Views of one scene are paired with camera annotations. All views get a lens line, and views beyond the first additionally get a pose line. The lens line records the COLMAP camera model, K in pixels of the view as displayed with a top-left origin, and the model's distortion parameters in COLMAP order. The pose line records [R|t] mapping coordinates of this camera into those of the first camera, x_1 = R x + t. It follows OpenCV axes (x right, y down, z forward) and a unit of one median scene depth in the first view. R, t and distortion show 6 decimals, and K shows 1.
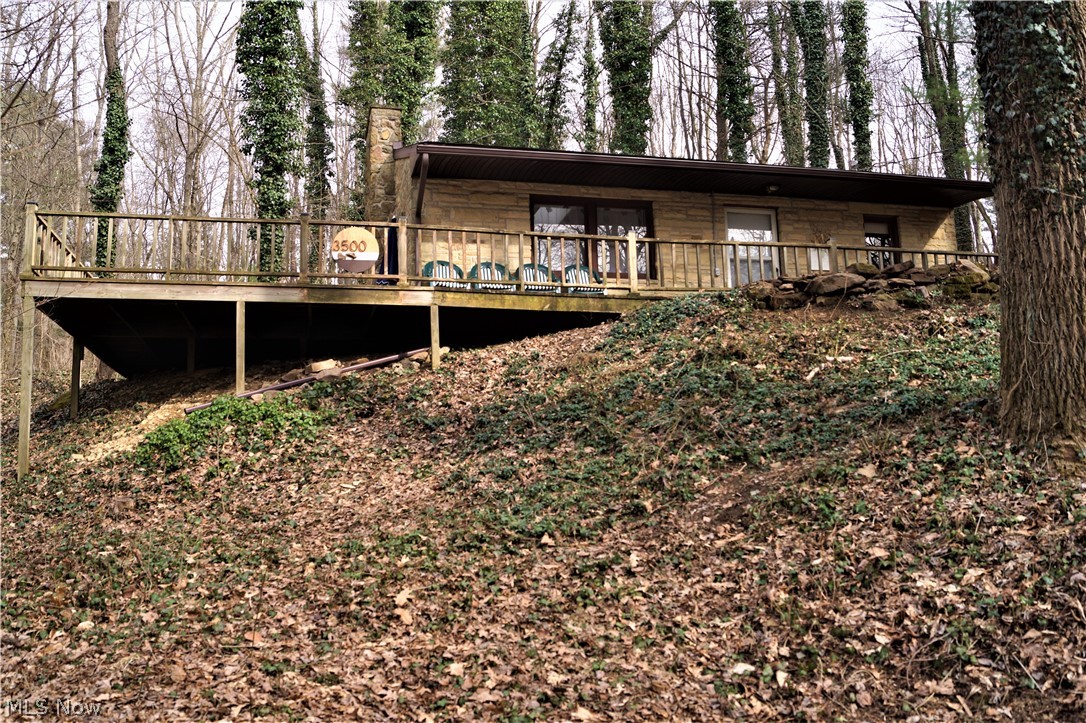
lens RADIAL K [[961.6, 0, 543.0], [0, 961.6, 361.5], [0, 0, 1]] dist [-0.068902, -0.001461]
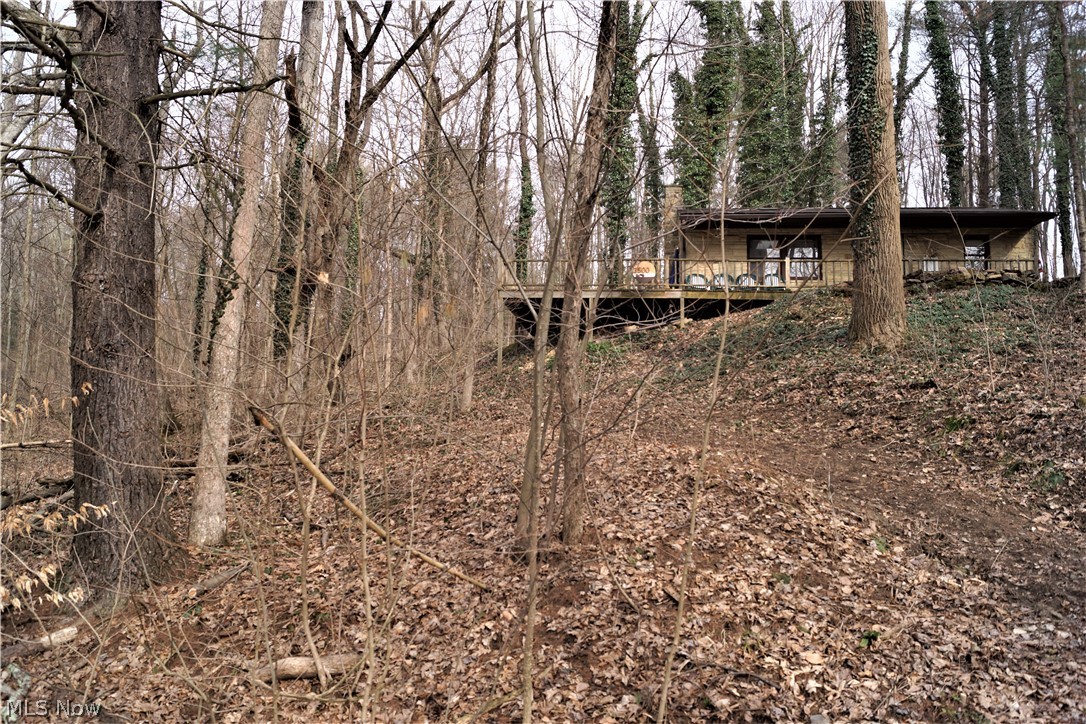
lens RADIAL K [[844.8, 0, 543.0], [0, 844.8, 362.0], [0, 0, 1]] dist [-0.078543, 0.007166]
pose [[0.925406, 0.005853, -0.378932, 0.292711], [0.001261, 0.999828, 0.018524, 0.044424], [0.378975, -0.017620, 0.925239, -0.775470]]
